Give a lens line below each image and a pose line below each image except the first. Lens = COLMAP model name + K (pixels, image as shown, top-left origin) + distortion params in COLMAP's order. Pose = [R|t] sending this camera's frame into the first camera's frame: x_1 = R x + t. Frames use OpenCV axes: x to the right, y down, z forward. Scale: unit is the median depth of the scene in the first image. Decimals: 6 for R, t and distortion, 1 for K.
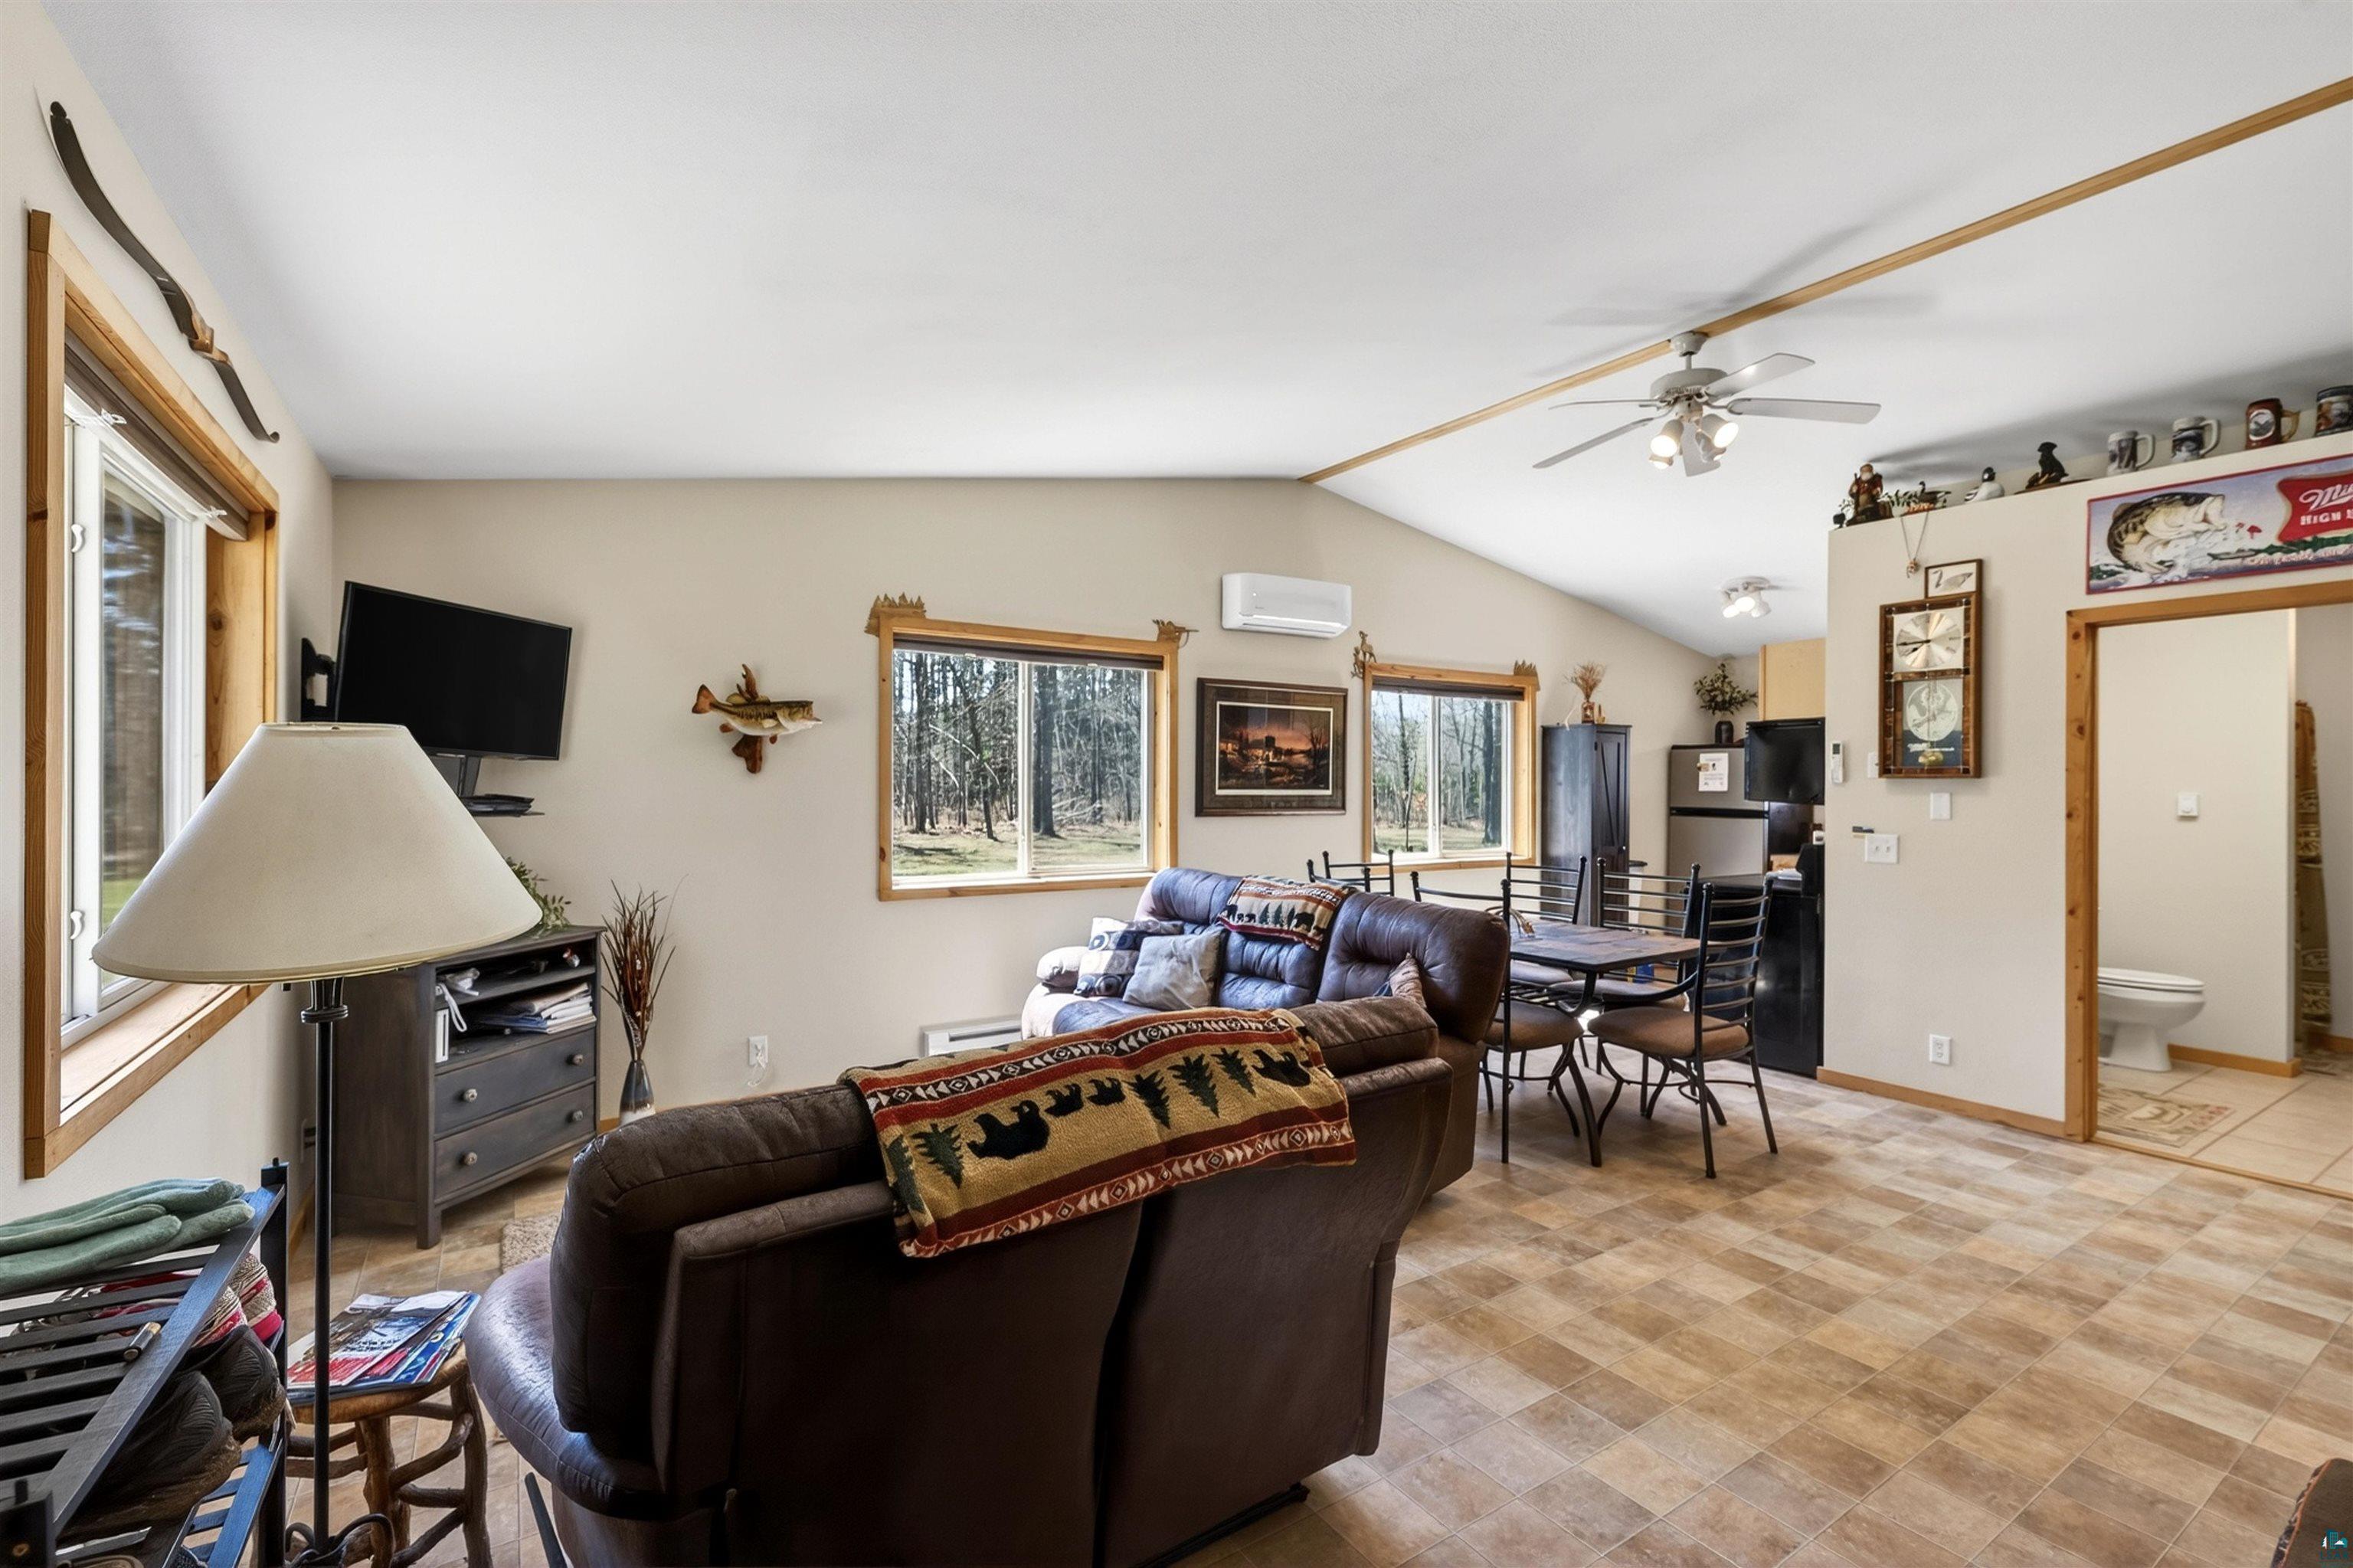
lens RADIAL K [[1020.6, 0, 1168.2], [0, 1020.6, 784.8], [0, 0, 1]] dist [0.000569, -0.000397]
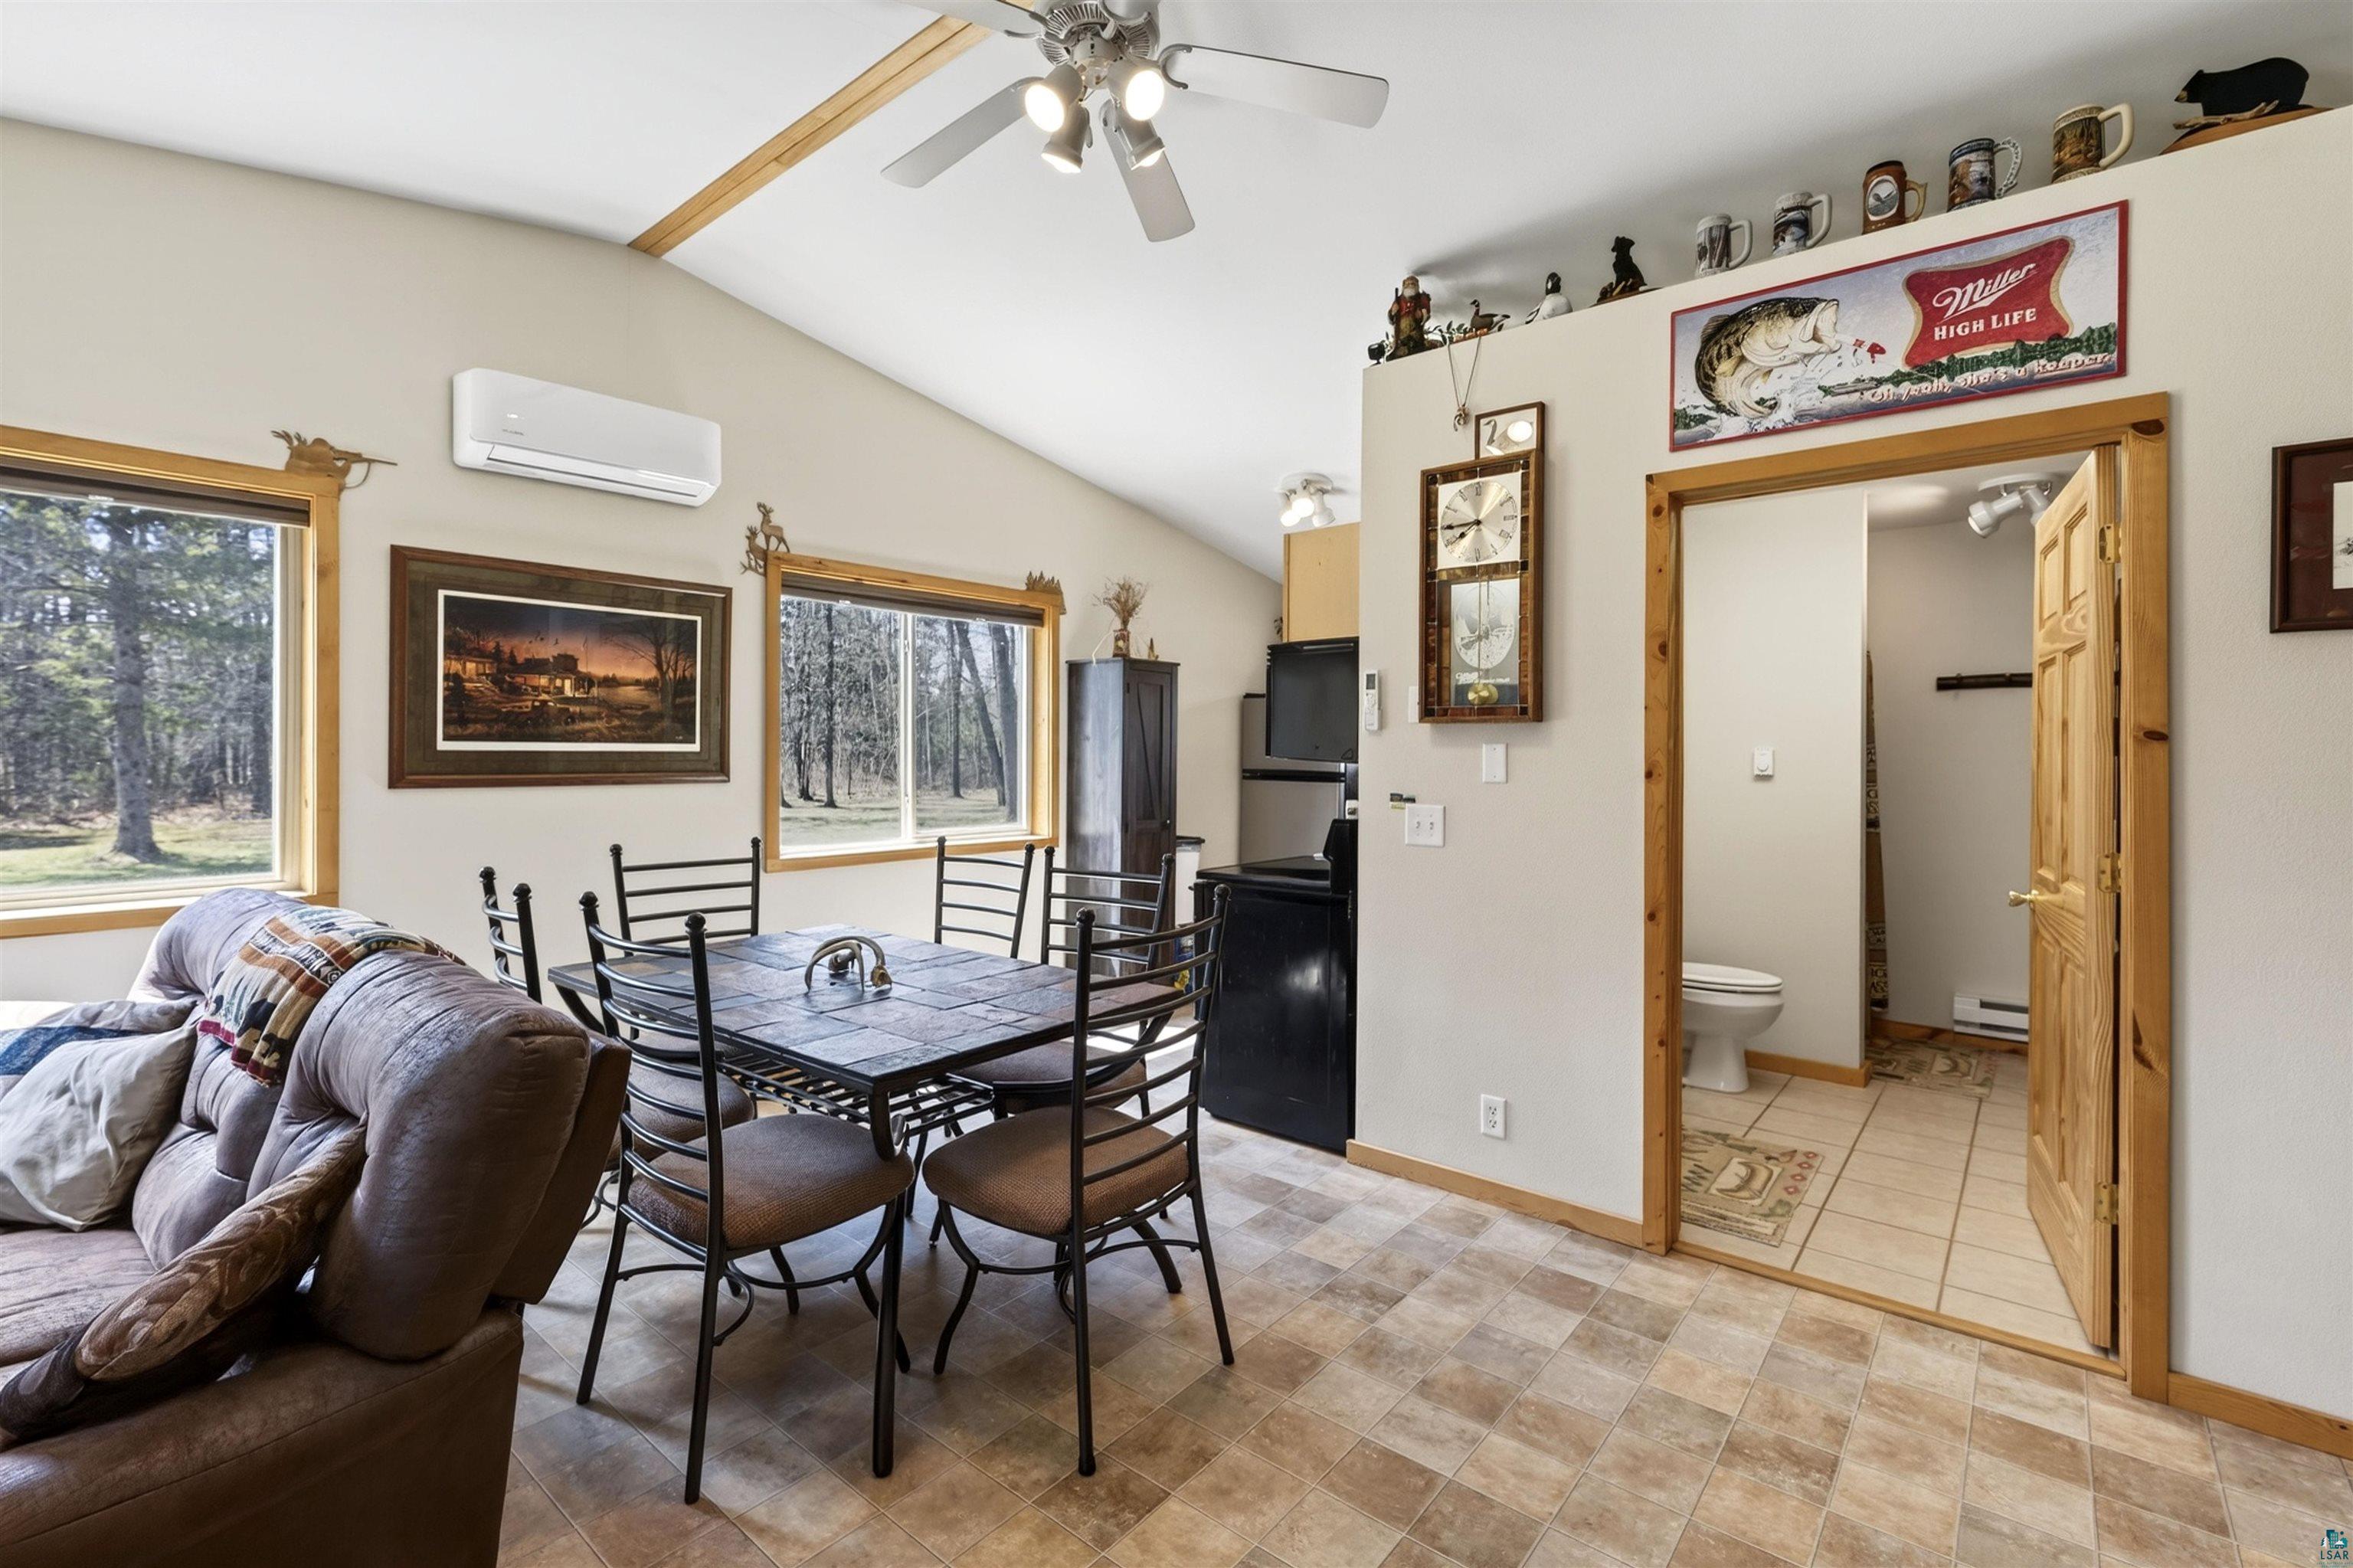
lens RADIAL K [[1035.1, 0, 1172.8], [0, 1035.1, 755.0], [0, 0, 1]] dist [-0.000196, 0.000064]
pose [[0.955699, -0.001325, 0.294343, 0.361467], [0.000145, 0.999992, 0.004032, 0.013395], [-0.294346, -0.003811, 0.955691, 0.416808]]
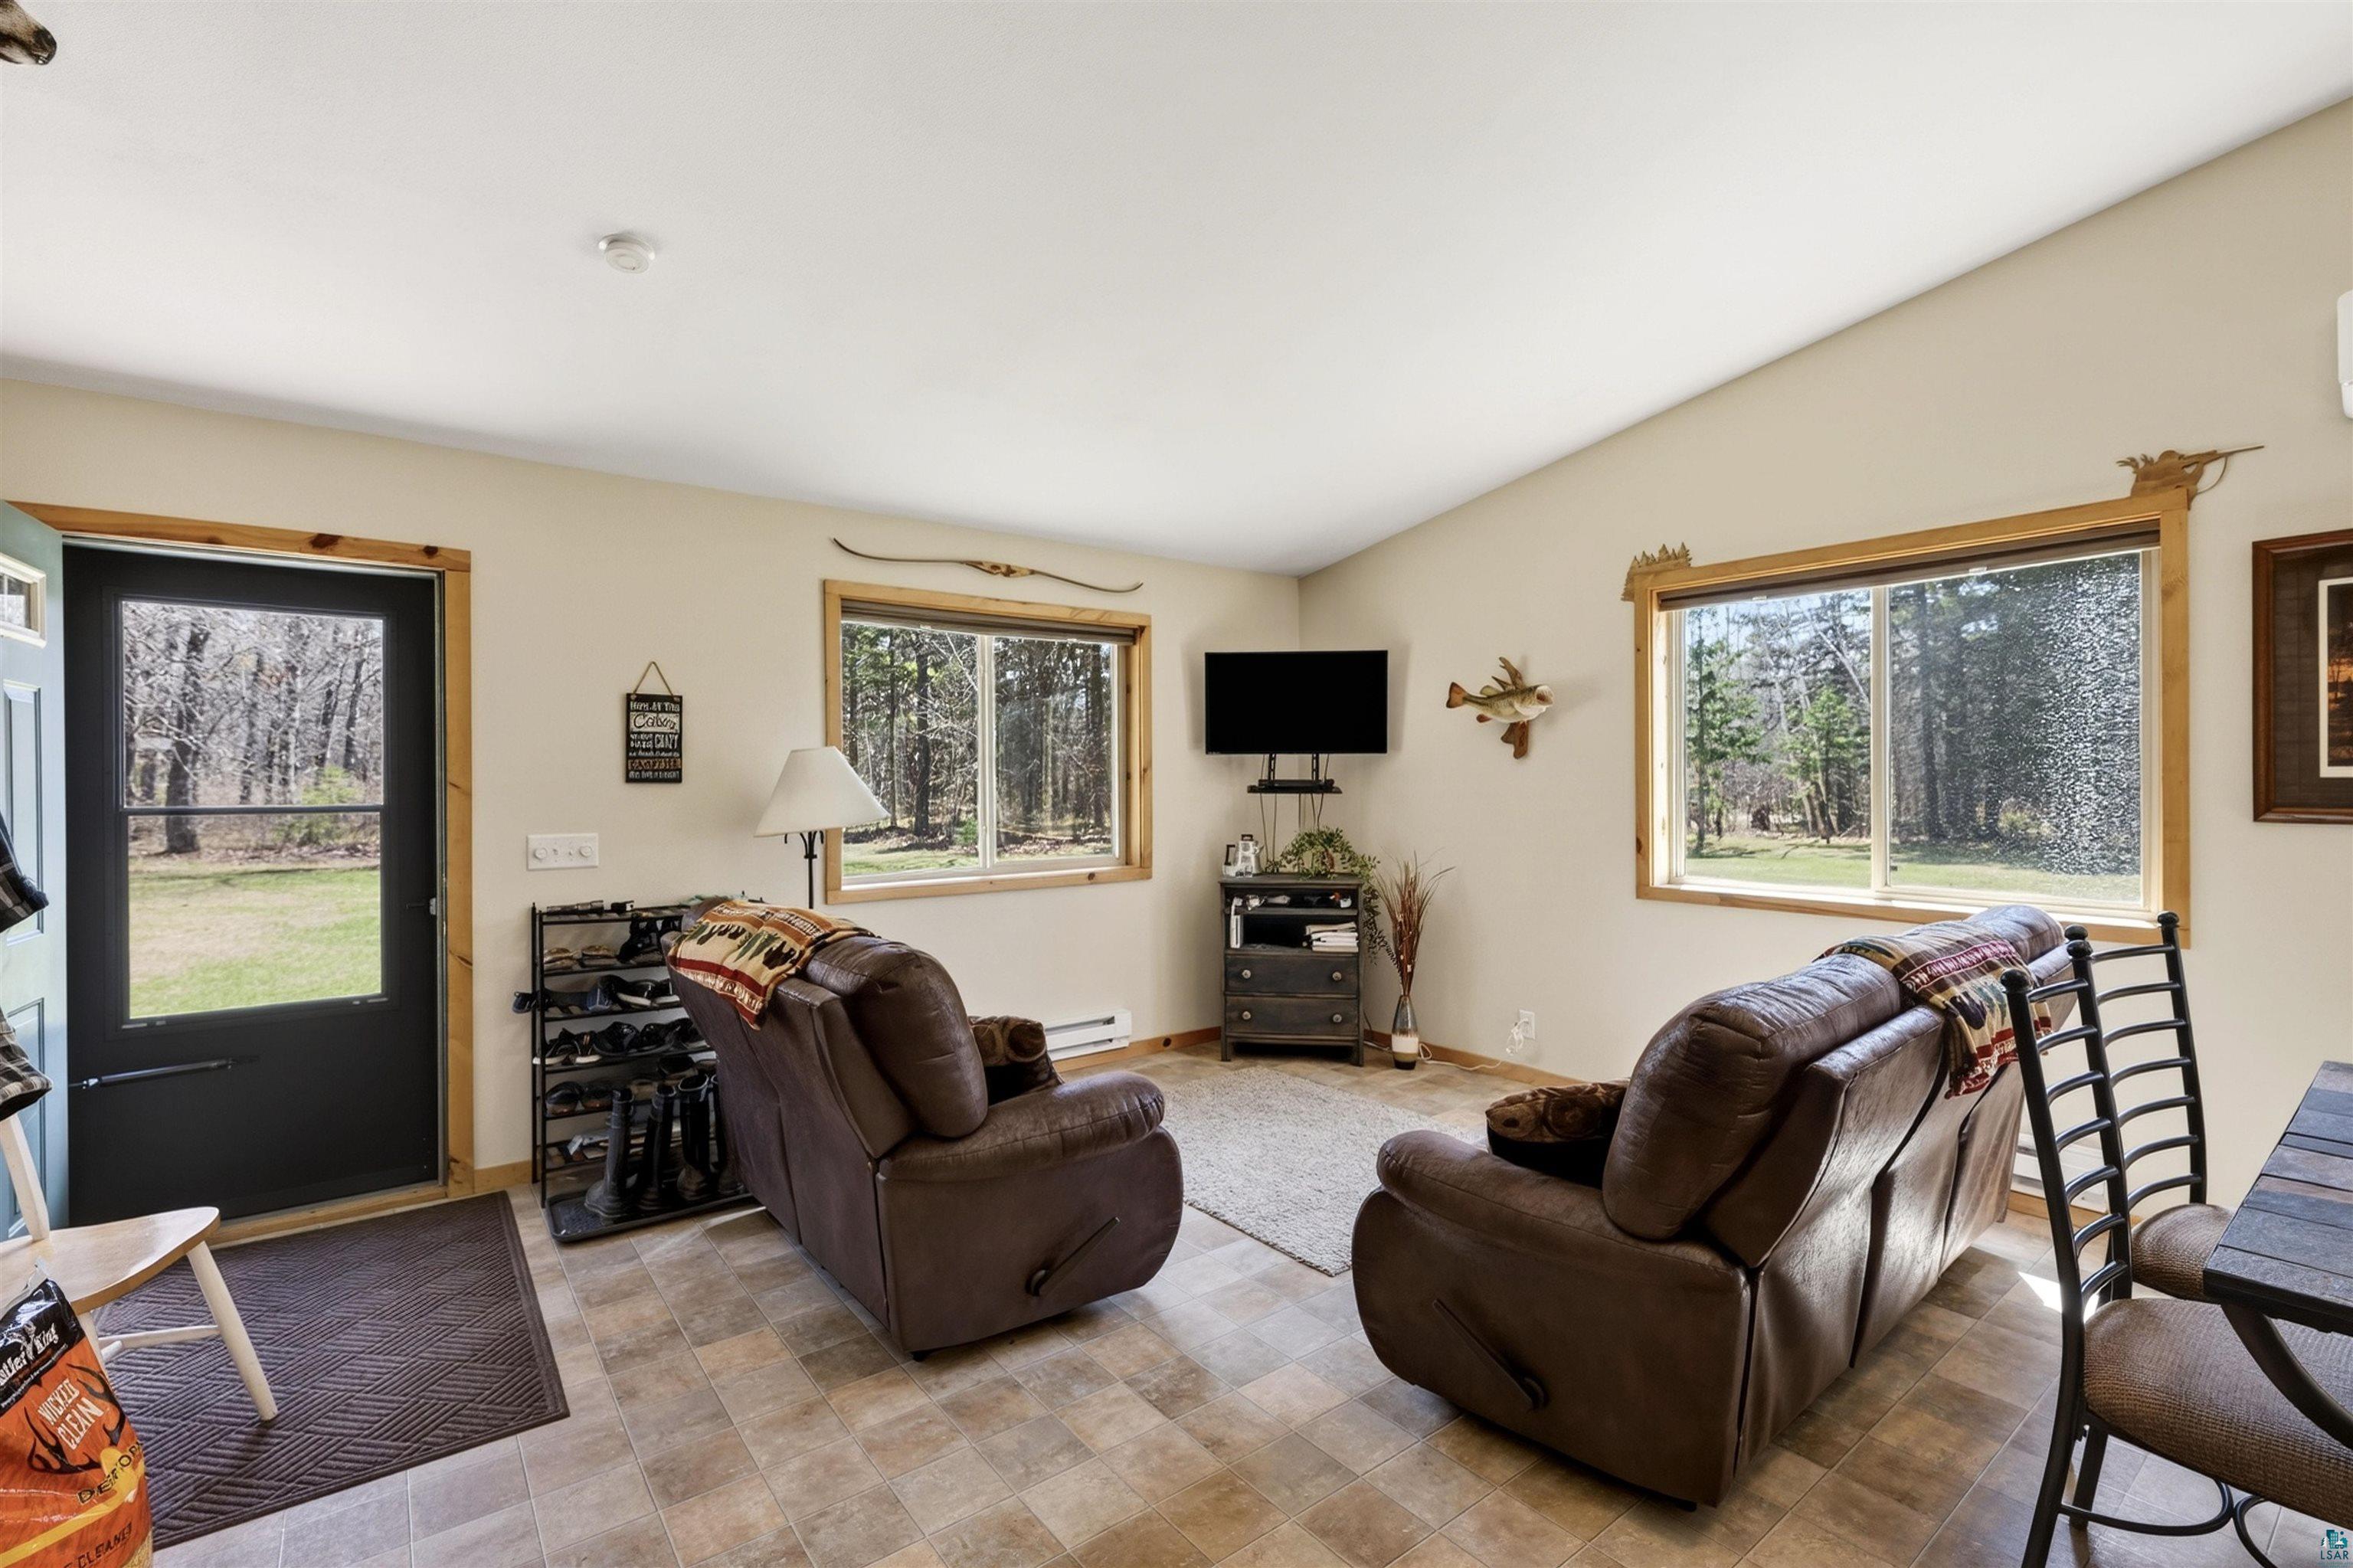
lens RADIAL K [[1039.0, 0, 1167.1], [0, 1039.0, 785.2], [0, 0, 1]] dist [-0.000985, -0.000474]
pose [[0.079792, -0.000267, -0.996812, 0.643260], [0.005129, 0.999987, 0.000143, 0.014248], [0.996798, -0.005124, 0.079792, 0.564438]]
